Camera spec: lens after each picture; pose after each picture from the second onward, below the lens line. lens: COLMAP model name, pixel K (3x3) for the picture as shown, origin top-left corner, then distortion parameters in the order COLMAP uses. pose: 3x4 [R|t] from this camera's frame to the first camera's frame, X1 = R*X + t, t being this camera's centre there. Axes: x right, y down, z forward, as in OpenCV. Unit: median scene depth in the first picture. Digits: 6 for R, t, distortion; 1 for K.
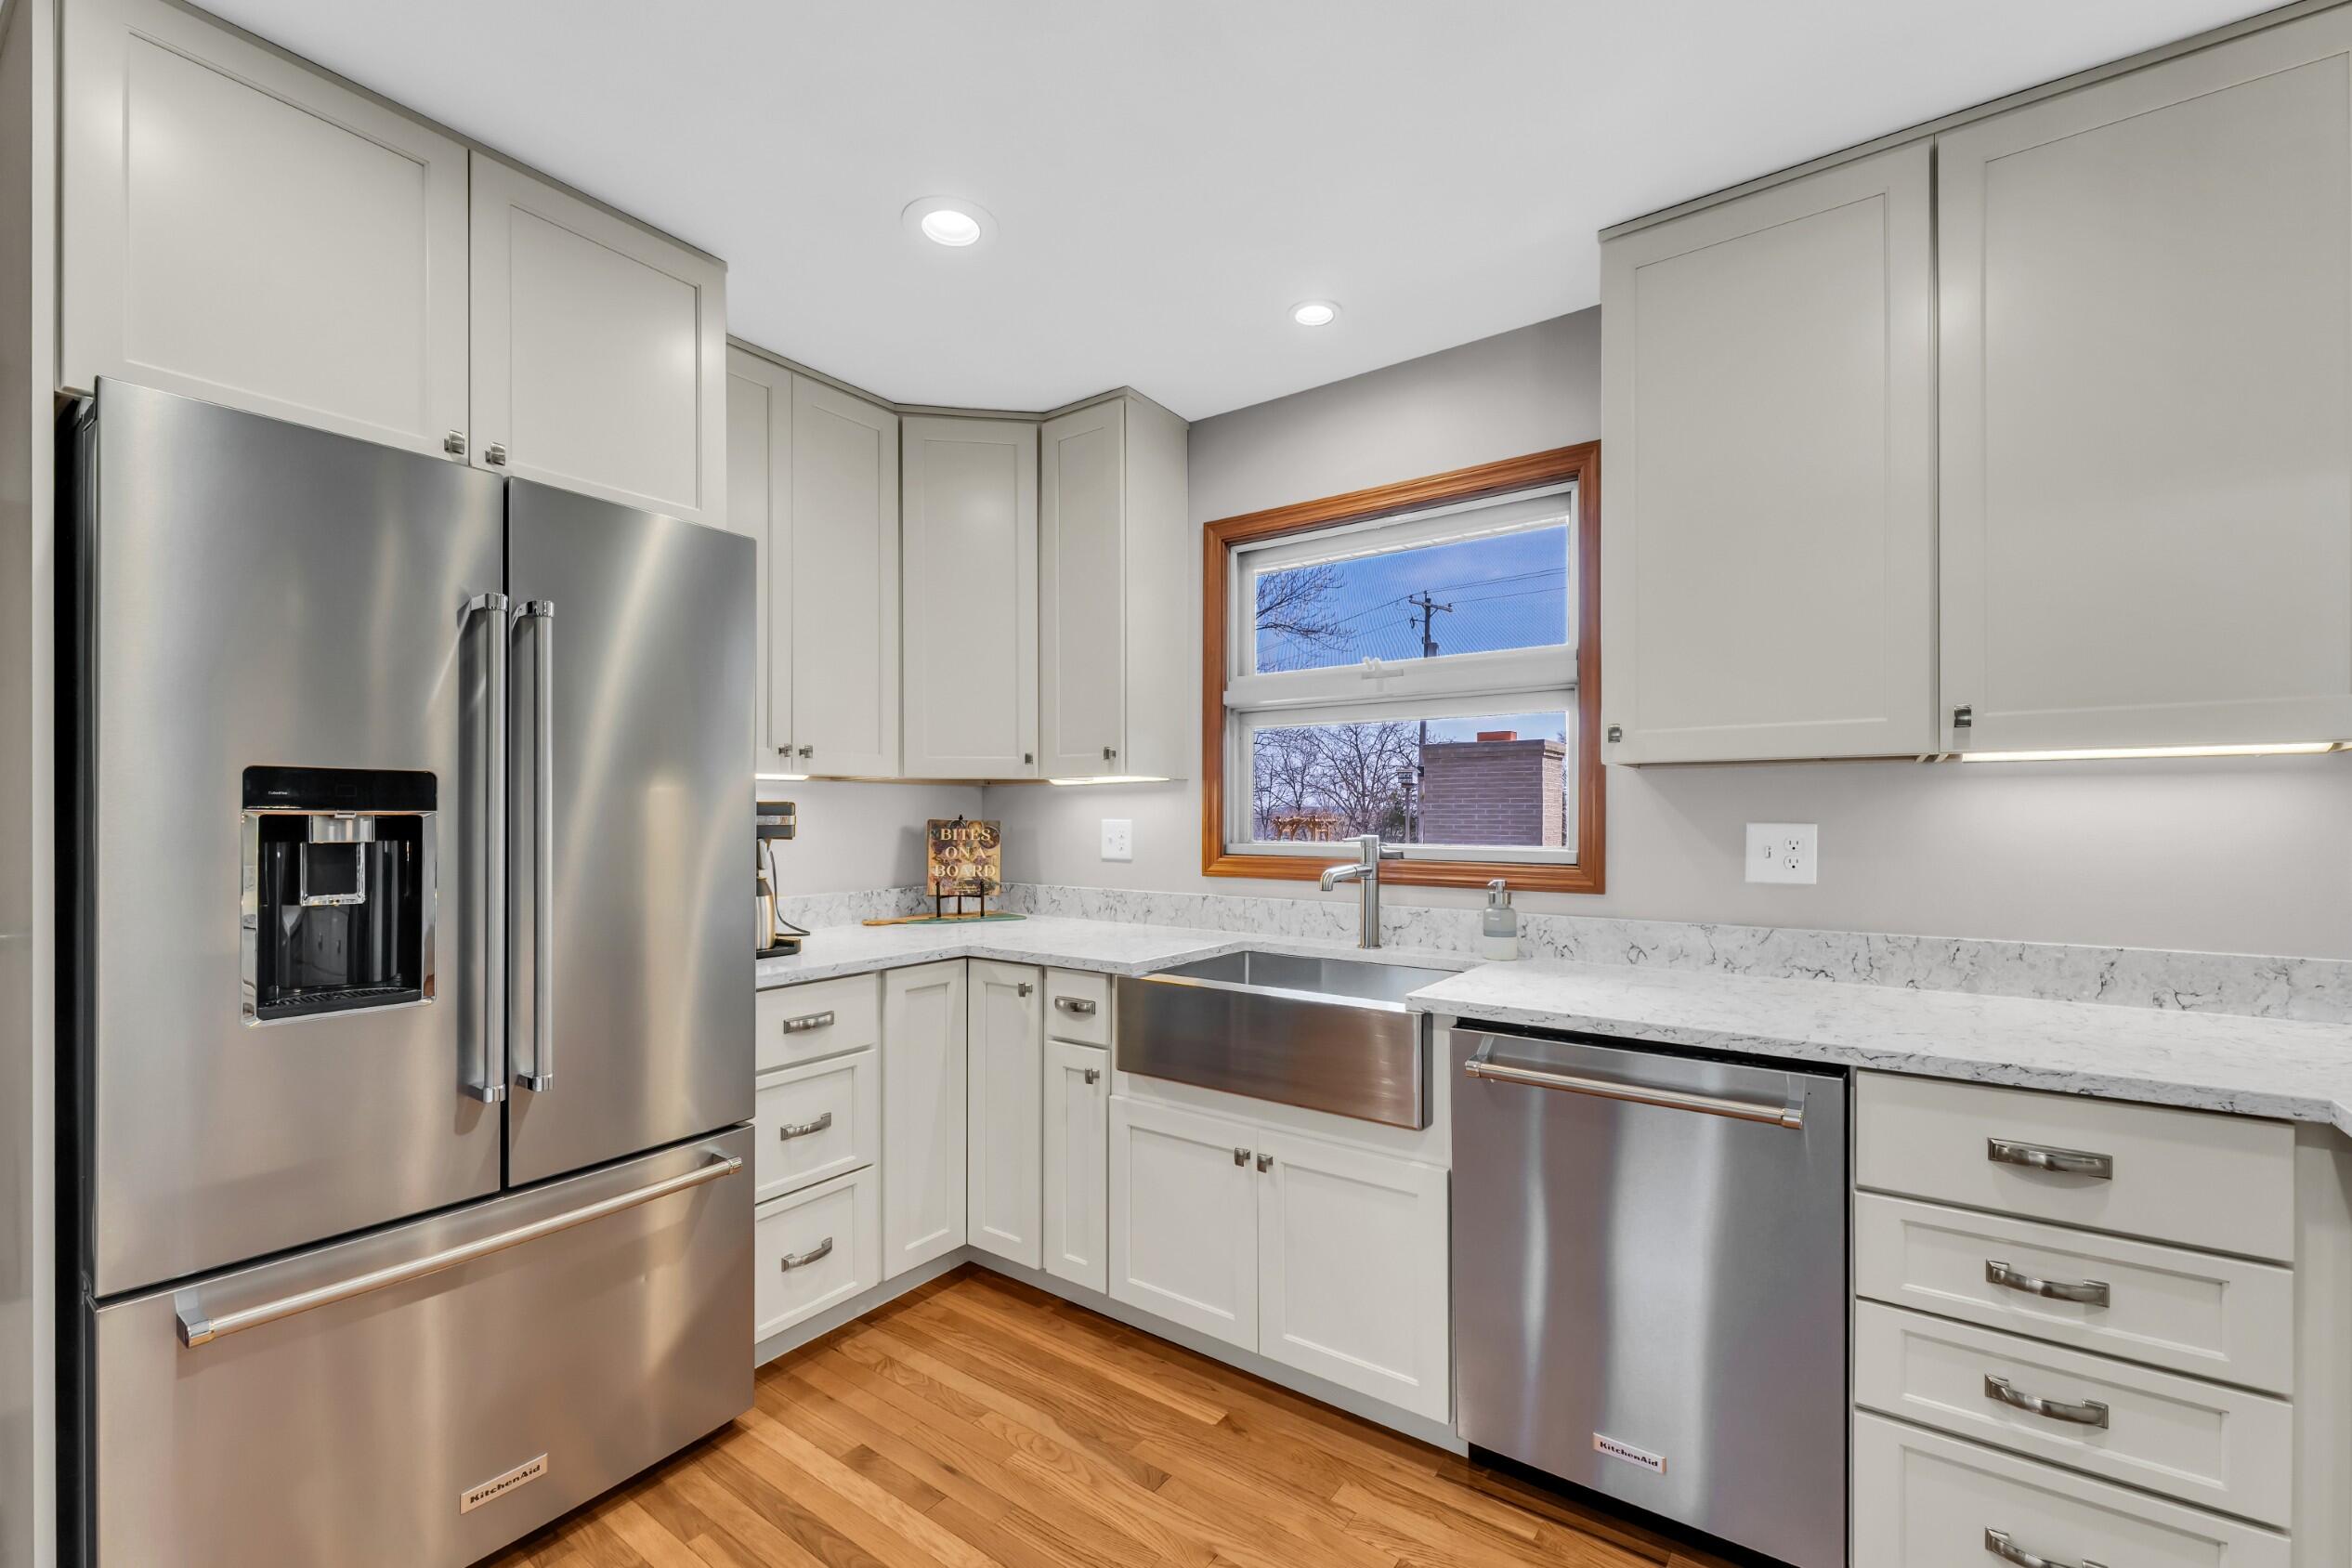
lens RADIAL K [[966.8, 0, 1172.7], [0, 966.8, 809.5], [0, 0, 1]] dist [0.001038, 0.000111]
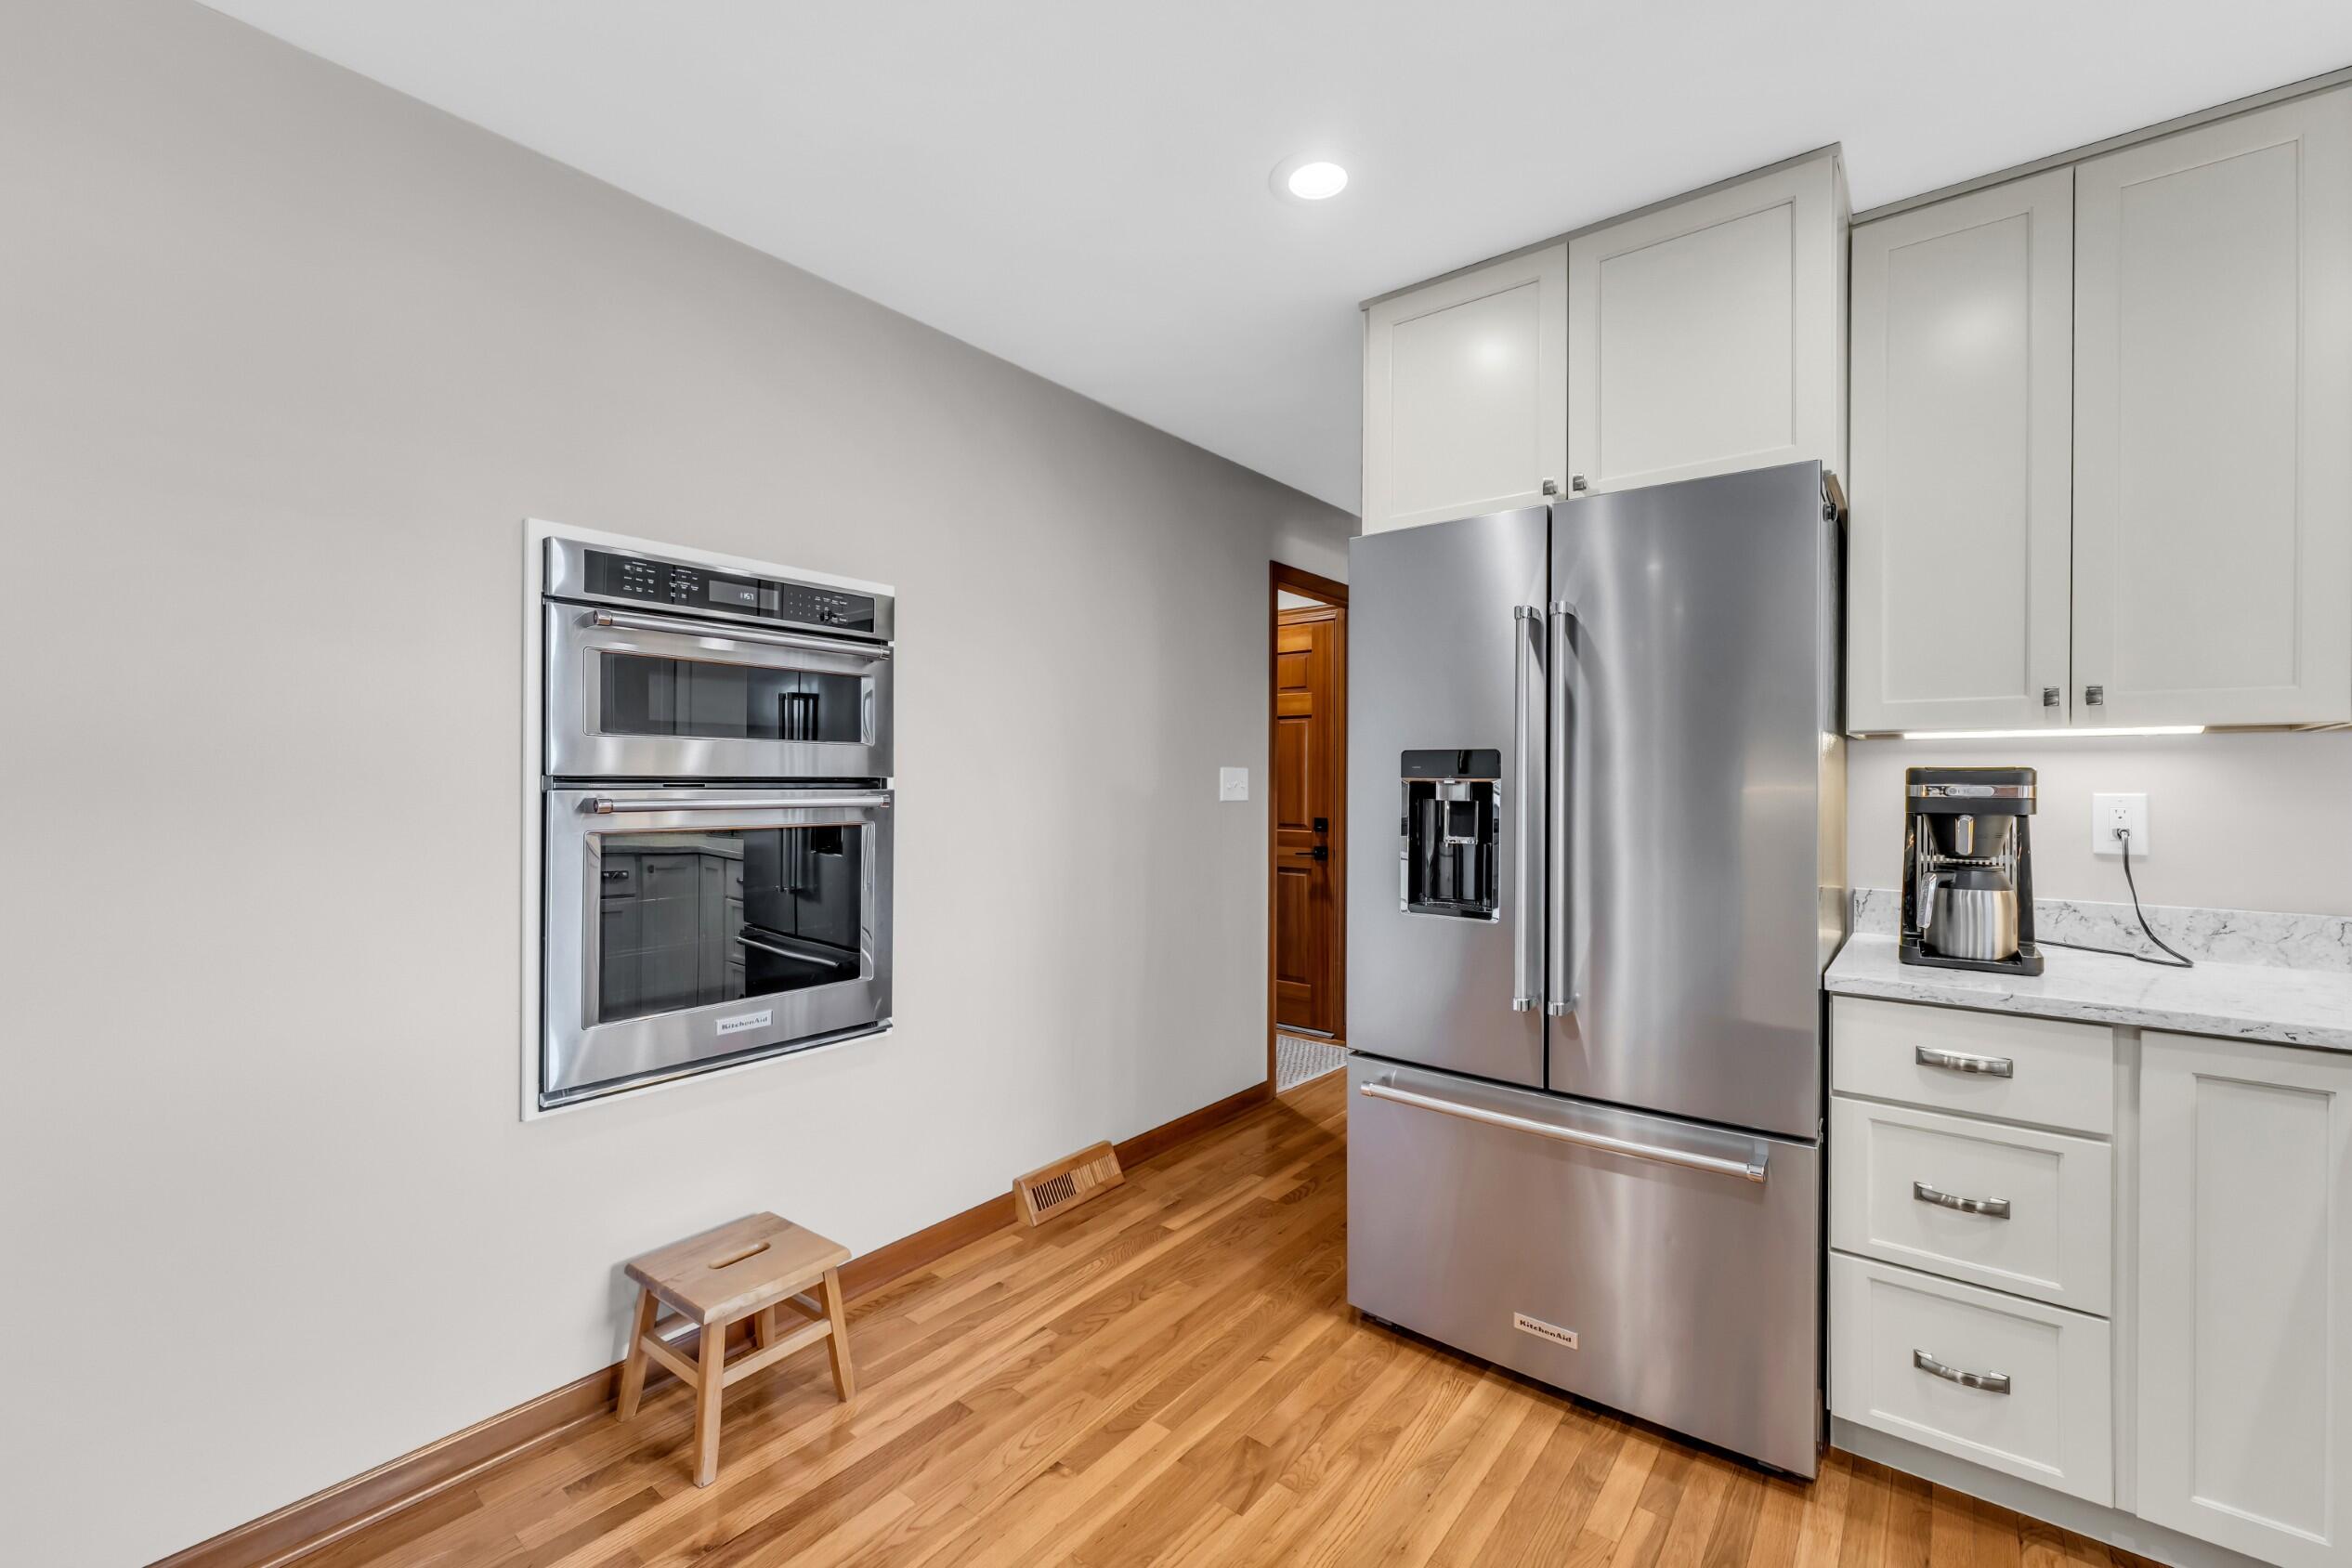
lens RADIAL K [[946.5, 0, 1171.8], [0, 946.5, 778.9], [0, 0, 1]] dist [-0.000342, -0.000069]
pose [[-0.039516, -0.003659, -0.999212, 0.458264], [-0.001466, 0.999992, -0.003604, 0.006242], [0.999218, 0.001323, -0.039521, 0.506172]]
